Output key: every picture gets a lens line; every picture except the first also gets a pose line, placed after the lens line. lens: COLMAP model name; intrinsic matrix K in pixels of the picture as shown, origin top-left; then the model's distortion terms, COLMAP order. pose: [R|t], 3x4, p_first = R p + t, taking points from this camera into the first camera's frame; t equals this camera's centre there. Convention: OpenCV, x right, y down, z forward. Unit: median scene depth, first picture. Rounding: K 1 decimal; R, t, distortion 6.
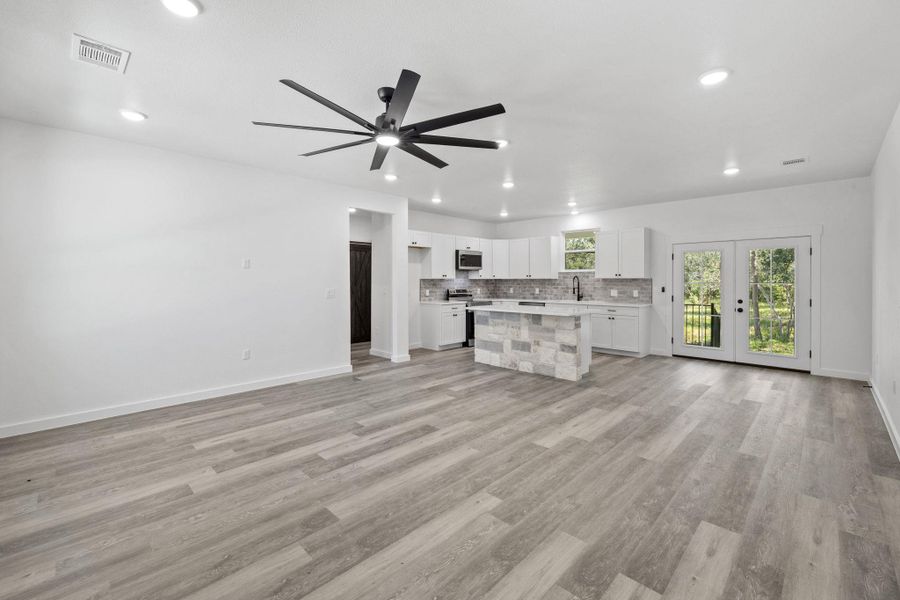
lens RADIAL K [[377.9, 0, 444.8], [0, 377.9, 292.6], [0, 0, 1]] dist [-0.000728, -0.000167]
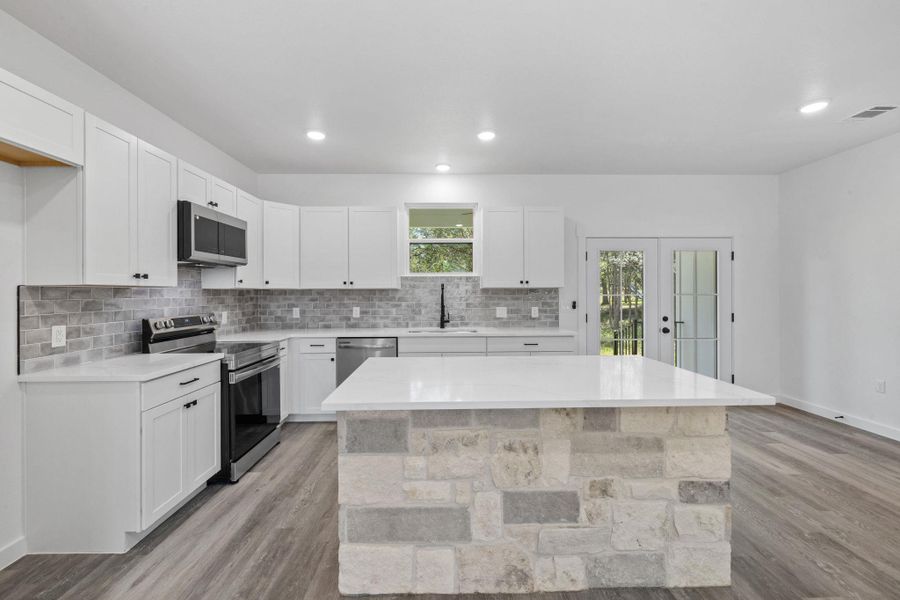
lens RADIAL K [[377.9, 0, 447.3], [0, 377.9, 293.0], [0, 0, 1]] dist [-0.000728, -0.000167]
pose [[0.692595, -0.002118, 0.721323, -0.048453], [0.026963, 0.999373, -0.022956, -0.017601], [-0.720822, 0.035348, 0.692218, 0.616515]]
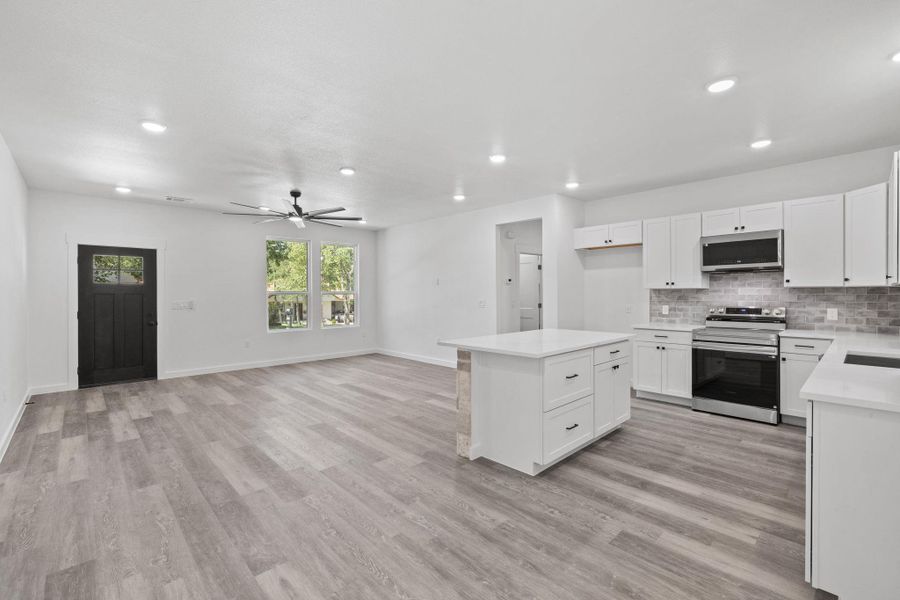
lens RADIAL K [[395.5, 0, 451.0], [0, 395.5, 294.4], [0, 0, 1]] dist [-0.007243, 0.001582]
pose [[-0.021607, 0.004984, -0.999754, 0.653082], [-0.027138, 0.999616, 0.005570, -0.020619], [0.999398, 0.027252, -0.021463, 0.654637]]
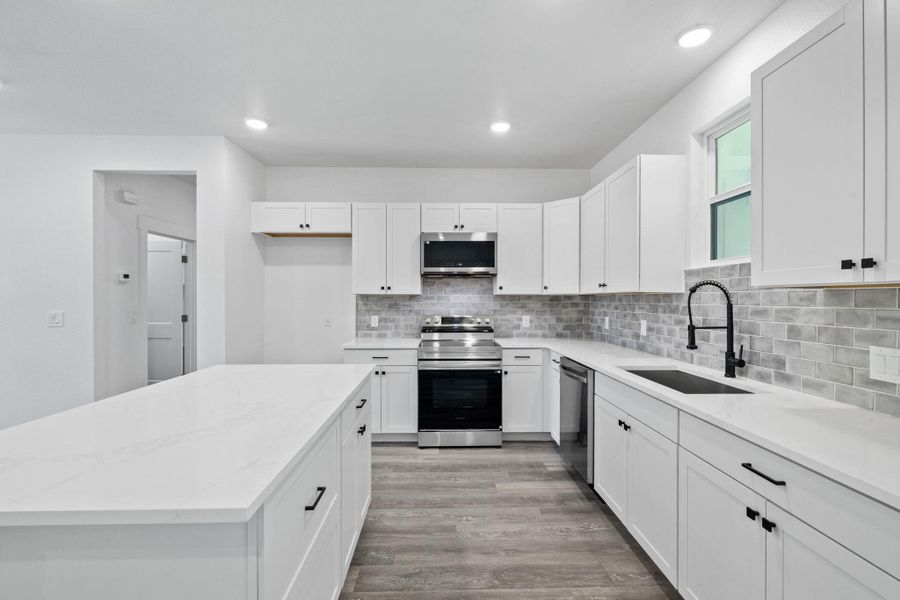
lens RADIAL K [[395.5, 0, 448.2], [0, 395.5, 299.3], [0, 0, 1]] dist [-0.007243, 0.001582]
pose [[0.726093, 0.002406, -0.687592, 0.407327], [-0.024510, 0.999449, -0.022385, -0.020591], [0.687159, 0.033106, 0.725752, 0.685304]]
